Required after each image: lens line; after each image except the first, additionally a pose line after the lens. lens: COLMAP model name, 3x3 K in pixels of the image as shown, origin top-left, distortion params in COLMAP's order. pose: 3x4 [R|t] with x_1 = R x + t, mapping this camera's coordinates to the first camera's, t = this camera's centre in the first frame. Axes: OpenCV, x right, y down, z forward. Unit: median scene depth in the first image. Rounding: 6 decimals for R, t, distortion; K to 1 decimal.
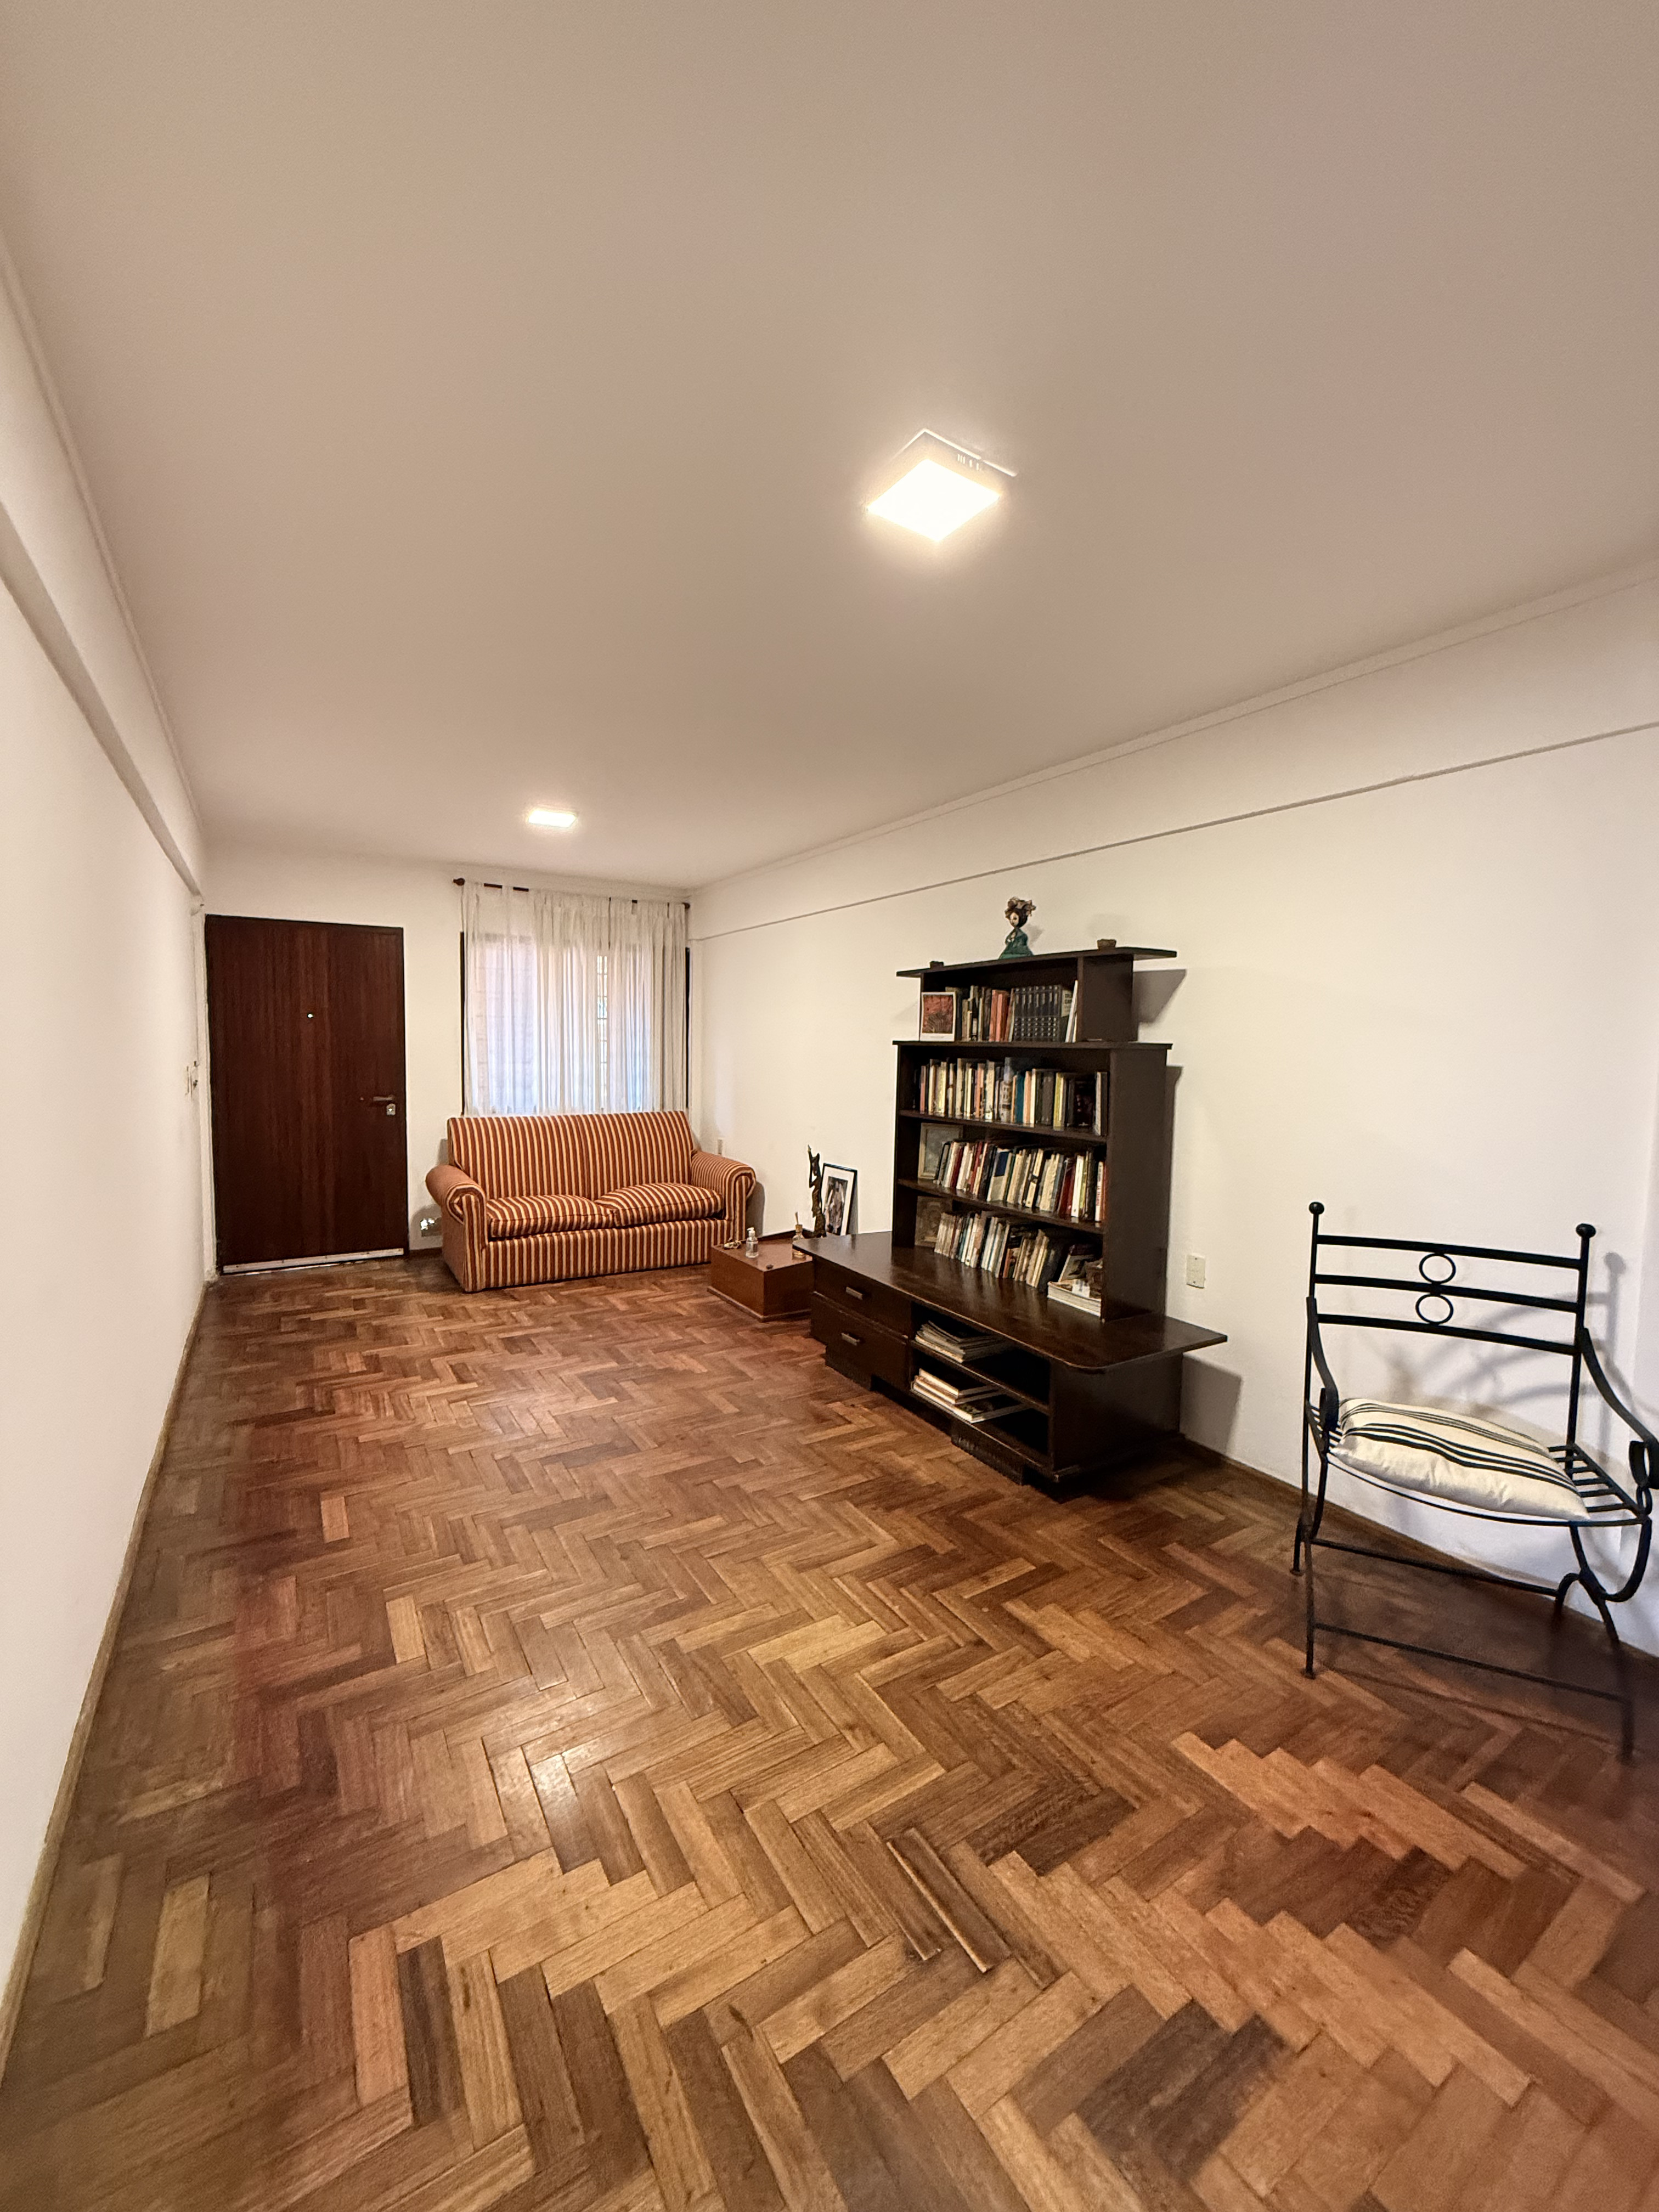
lens RADIAL K [[880.4, 0, 819.2], [0, 880.4, 1102.6], [0, 0, 1]] dist [-0.000211, 0.000064]
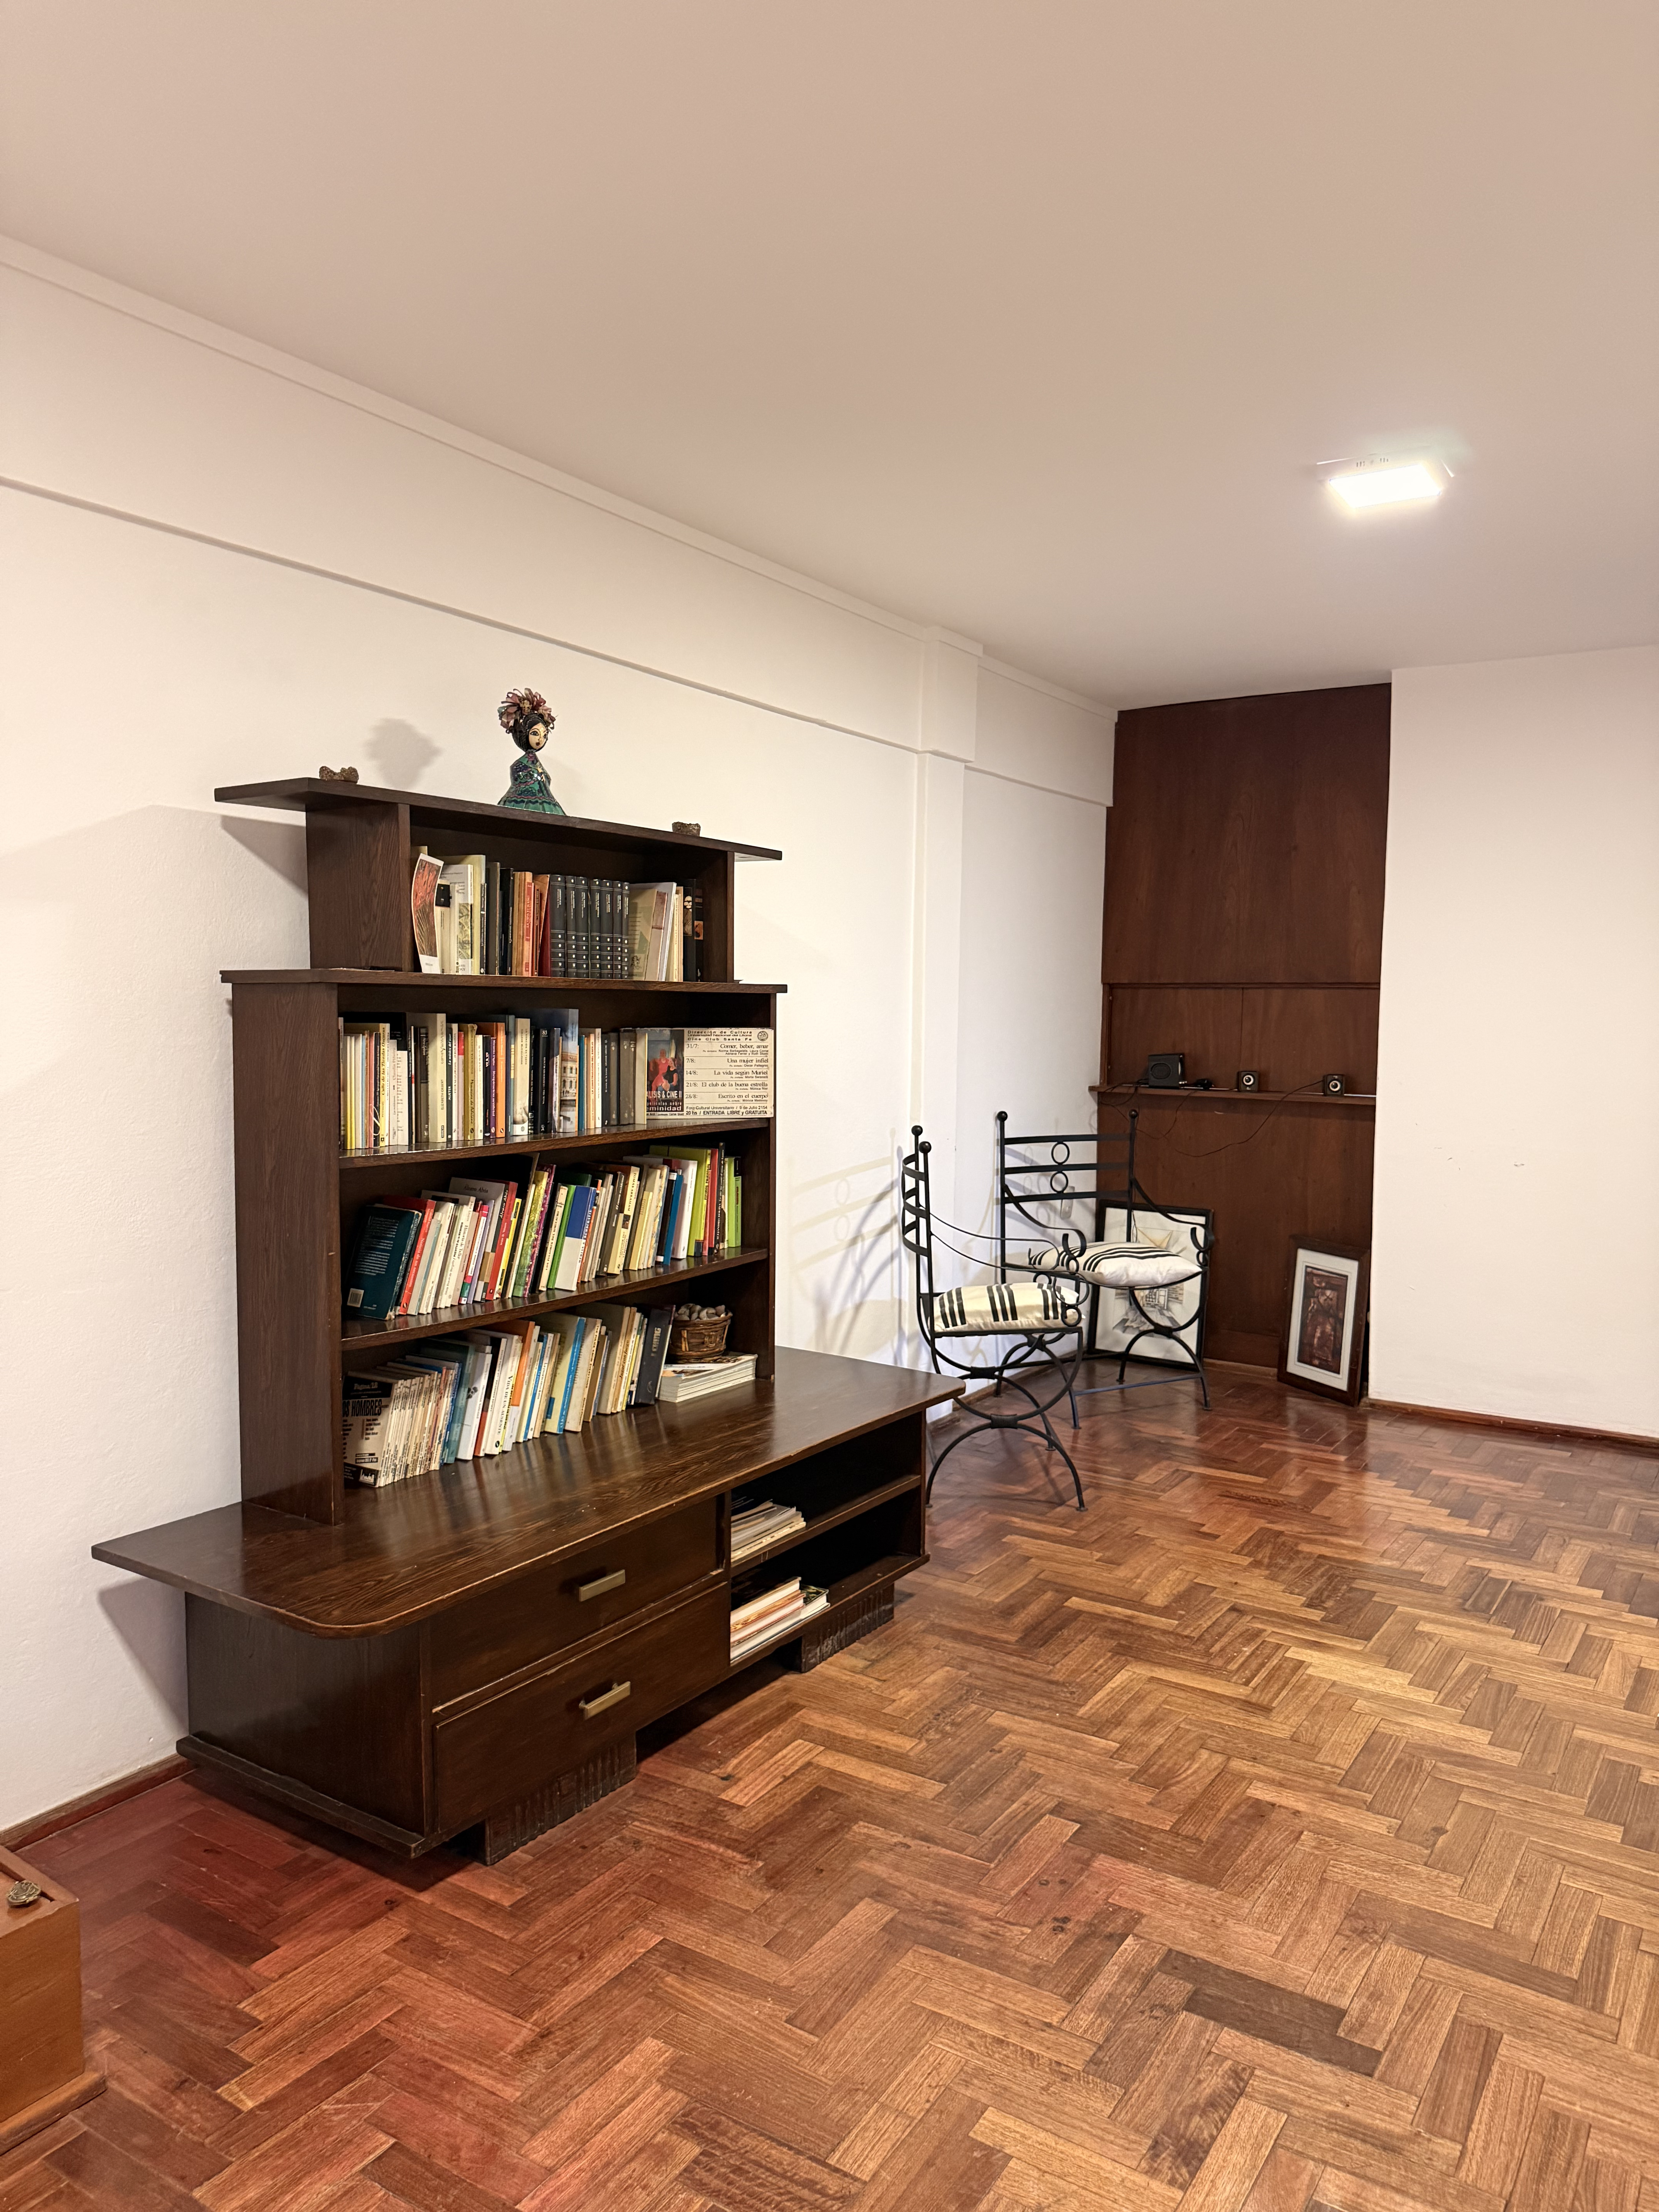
lens RADIAL K [[1550.3, 0, 856.5], [0, 1550.3, 1064.1], [0, 0, 1]] dist [0.038102, -0.044541]
pose [[-0.437998, -0.064930, 0.896628, -0.709164], [0.032735, 0.995575, 0.088086, -0.097297], [-0.898380, 0.067933, -0.433934, 1.288442]]
